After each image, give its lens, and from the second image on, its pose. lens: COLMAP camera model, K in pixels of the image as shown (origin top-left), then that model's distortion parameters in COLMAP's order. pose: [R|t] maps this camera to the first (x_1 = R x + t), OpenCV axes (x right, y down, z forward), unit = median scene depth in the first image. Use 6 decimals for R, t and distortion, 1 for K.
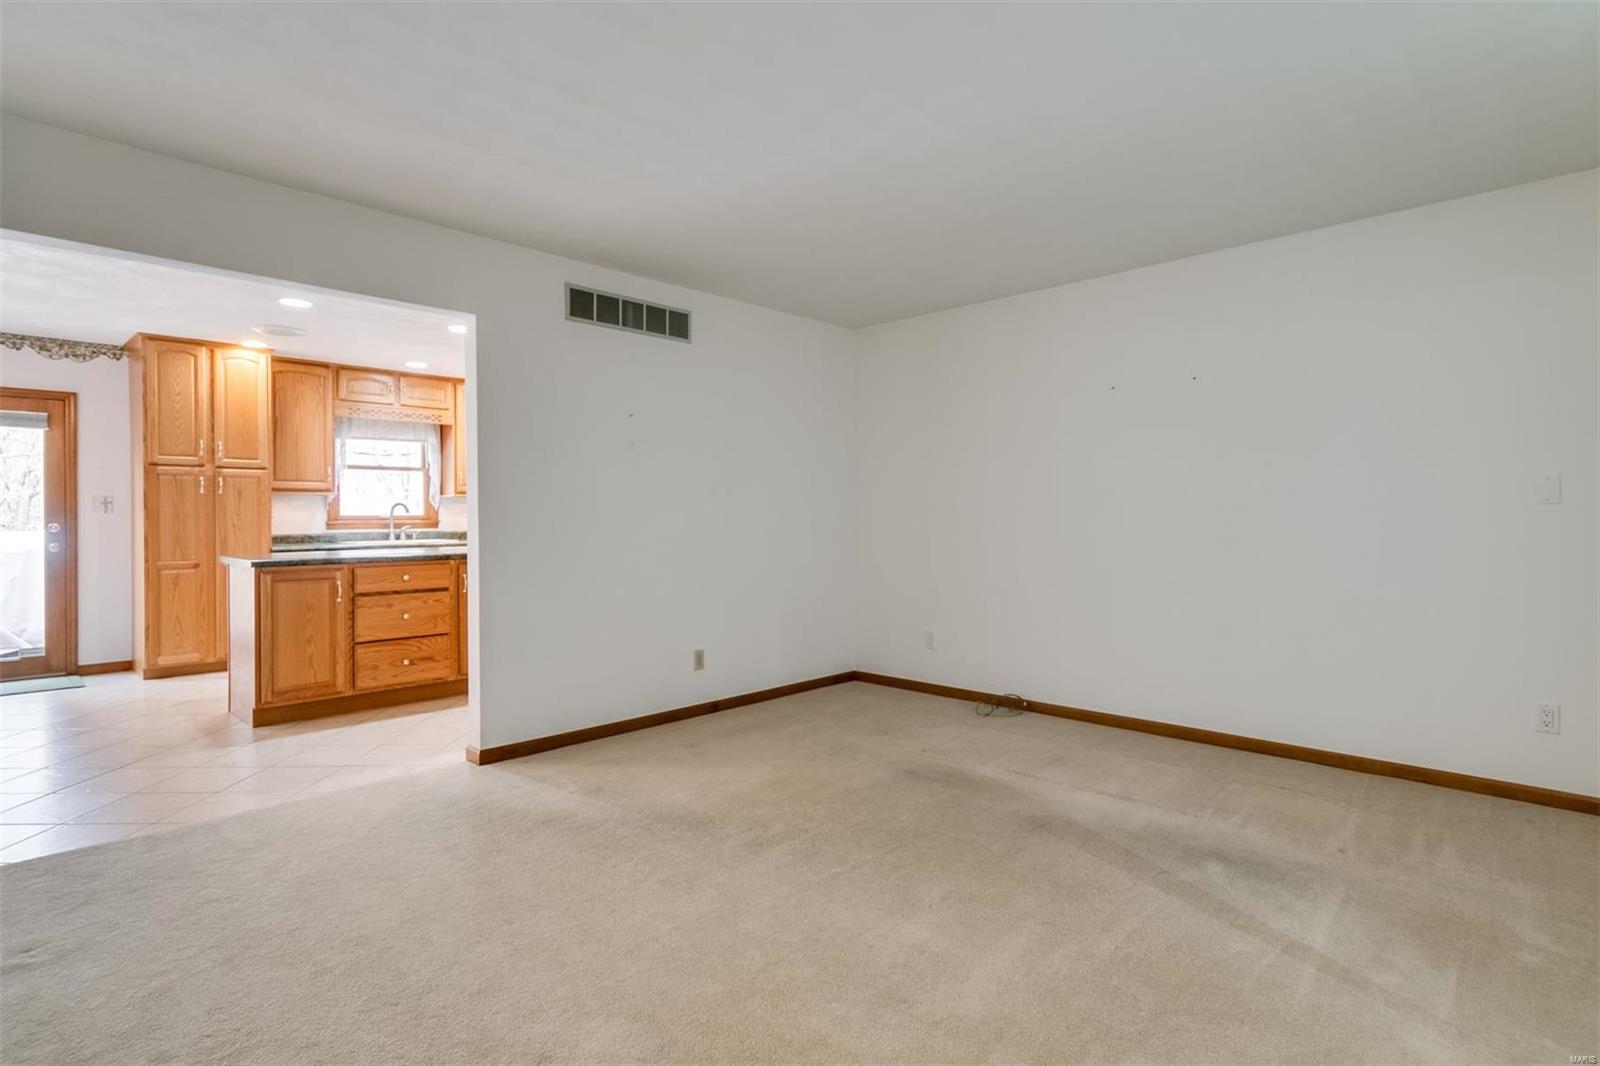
lens RADIAL K [[804.6, 0, 791.1], [0, 804.6, 528.5], [0, 0, 1]] dist [-0.020657, 0.000205]
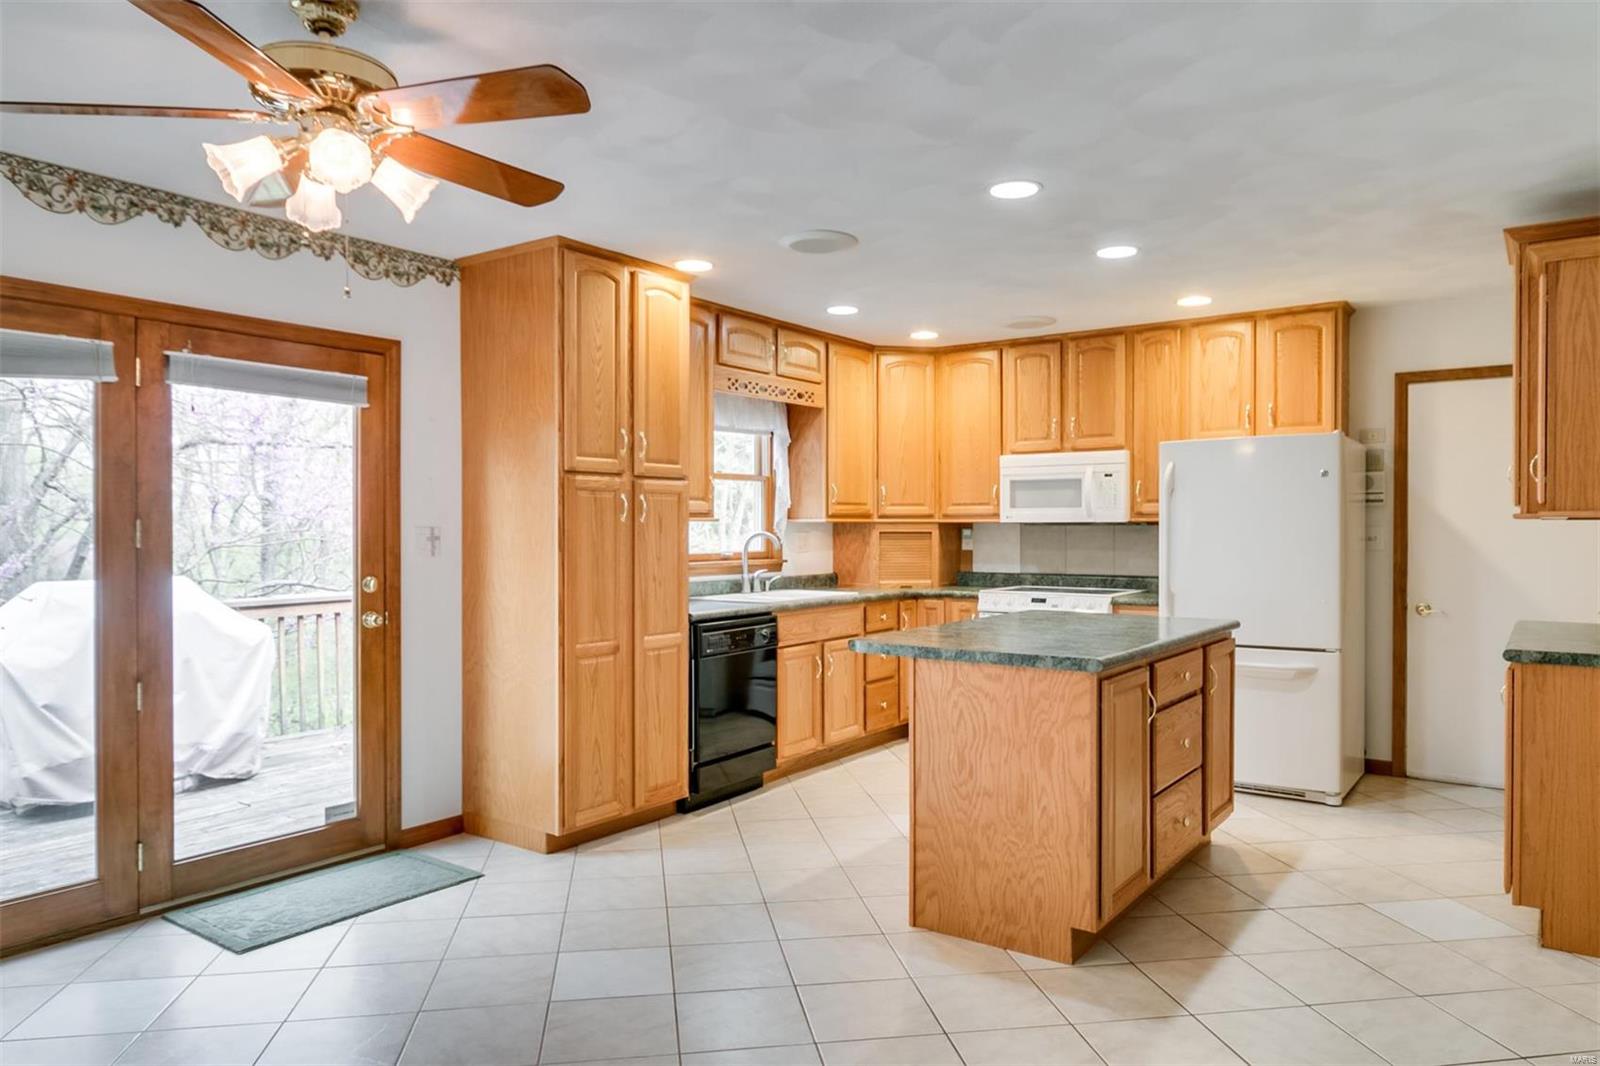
lens RADIAL K [[1040.1, 0, 755.5], [0, 1040.1, 547.6], [0, 0, 1]] dist [-0.060934, 0.021640]
pose [[0.994341, -0.002909, 0.106194, -0.712294], [0.002880, 0.999996, 0.000423, -0.025649], [-0.106195, -0.000115, 0.994345, 0.244705]]
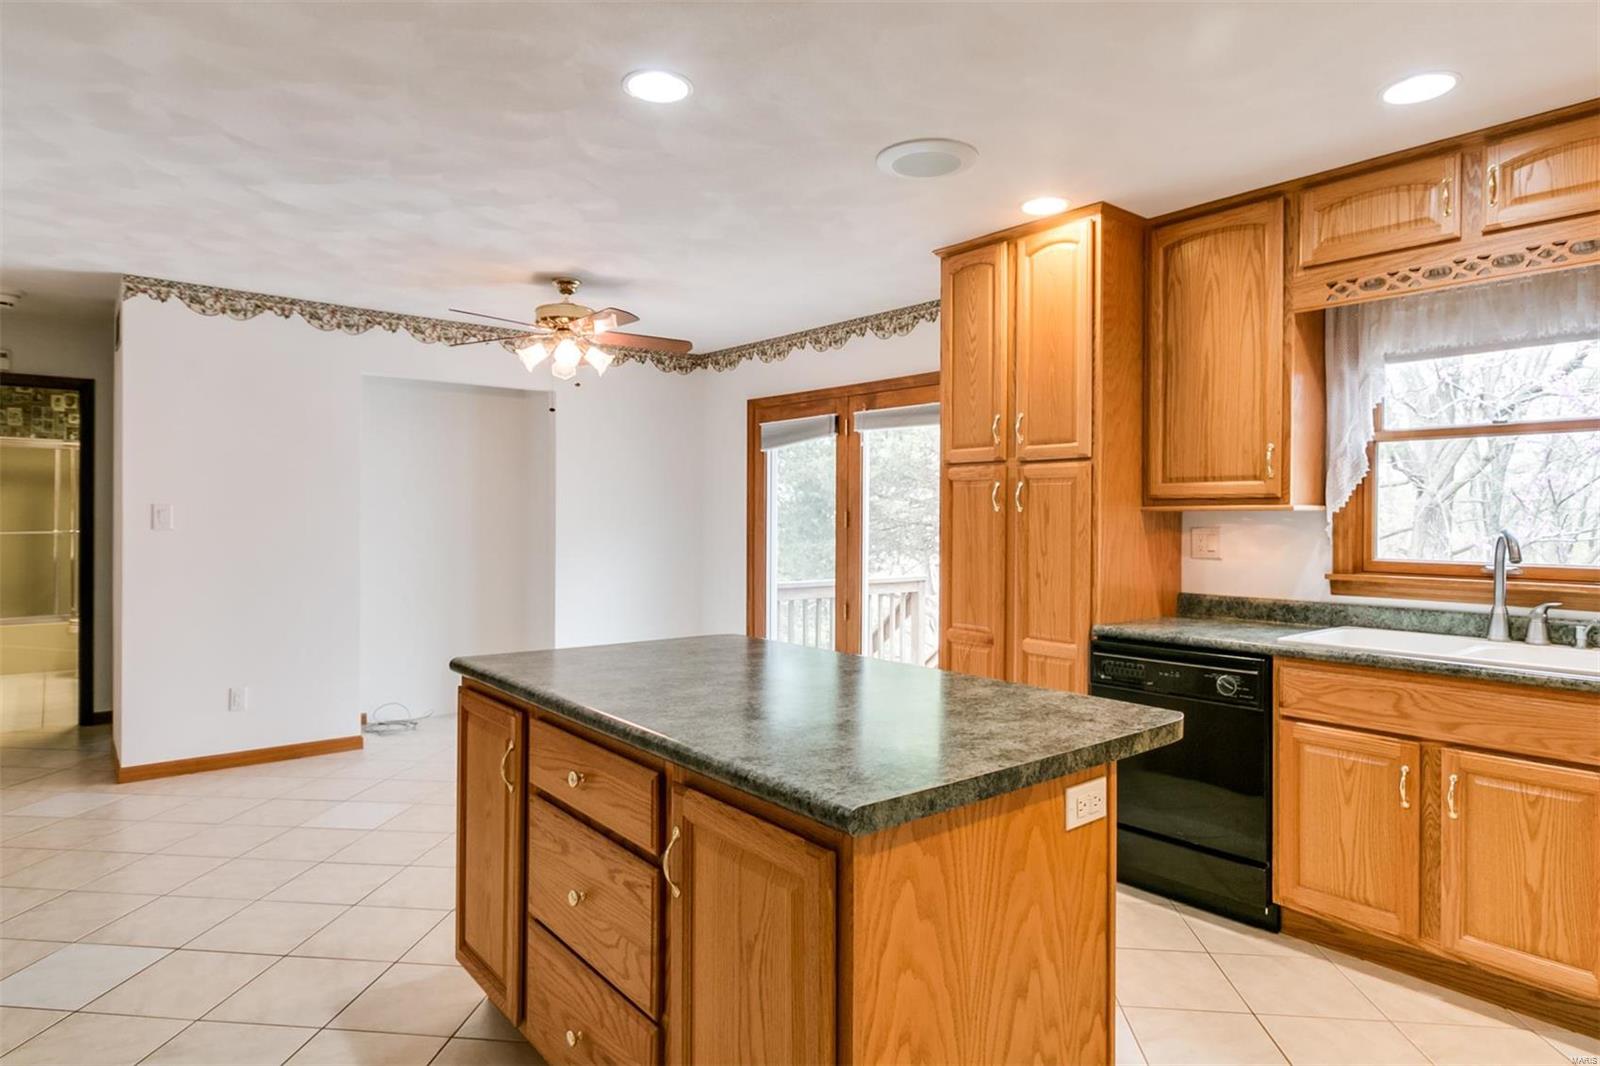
lens RADIAL K [[915.4, 0, 823.0], [0, 915.4, 520.1], [0, 0, 1]] dist [-0.003917, 0.000229]
pose [[-0.118747, 0.000717, -0.992924, -0.099616], [-0.024954, 0.999682, 0.003706, -0.037284], [0.992611, 0.025217, -0.118692, 0.939496]]
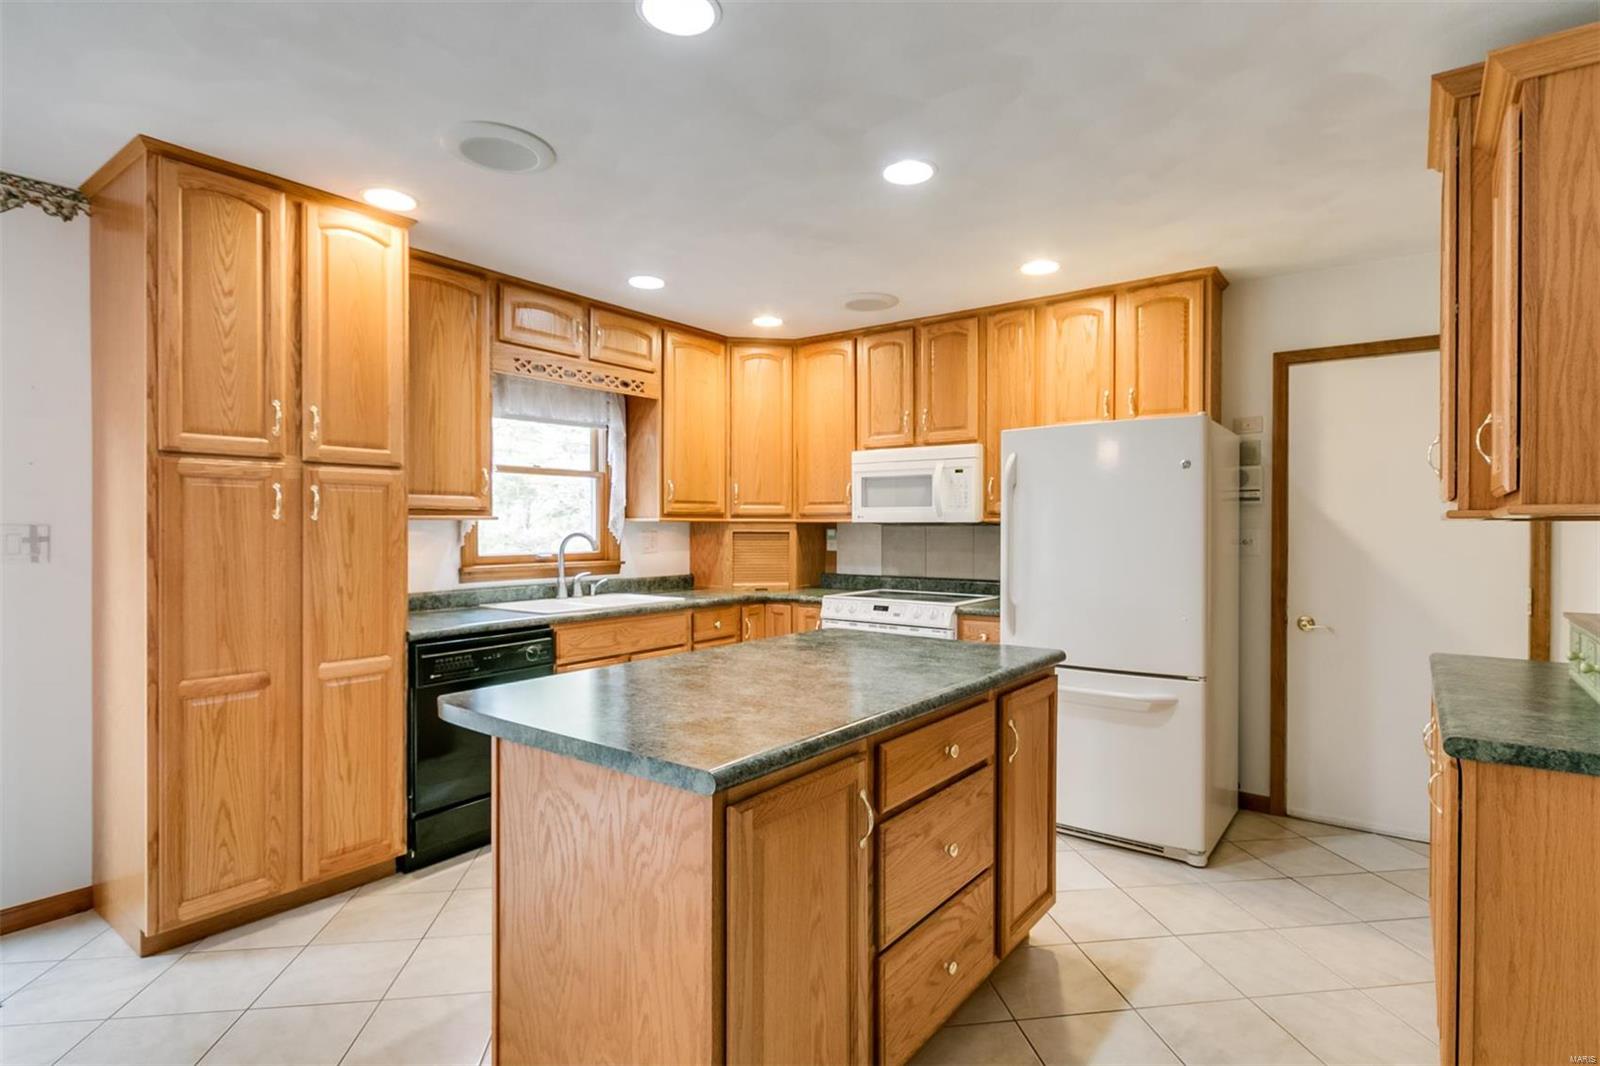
lens RADIAL K [[804.6, 0, 801.9], [0, 804.6, 534.5], [0, 0, 1]] dist [-0.020657, 0.000205]
pose [[0.992221, 0.003019, 0.124450, -0.494758], [-0.002215, 0.999976, -0.006595, -0.033234], [-0.124467, 0.006268, 0.992204, 0.510370]]
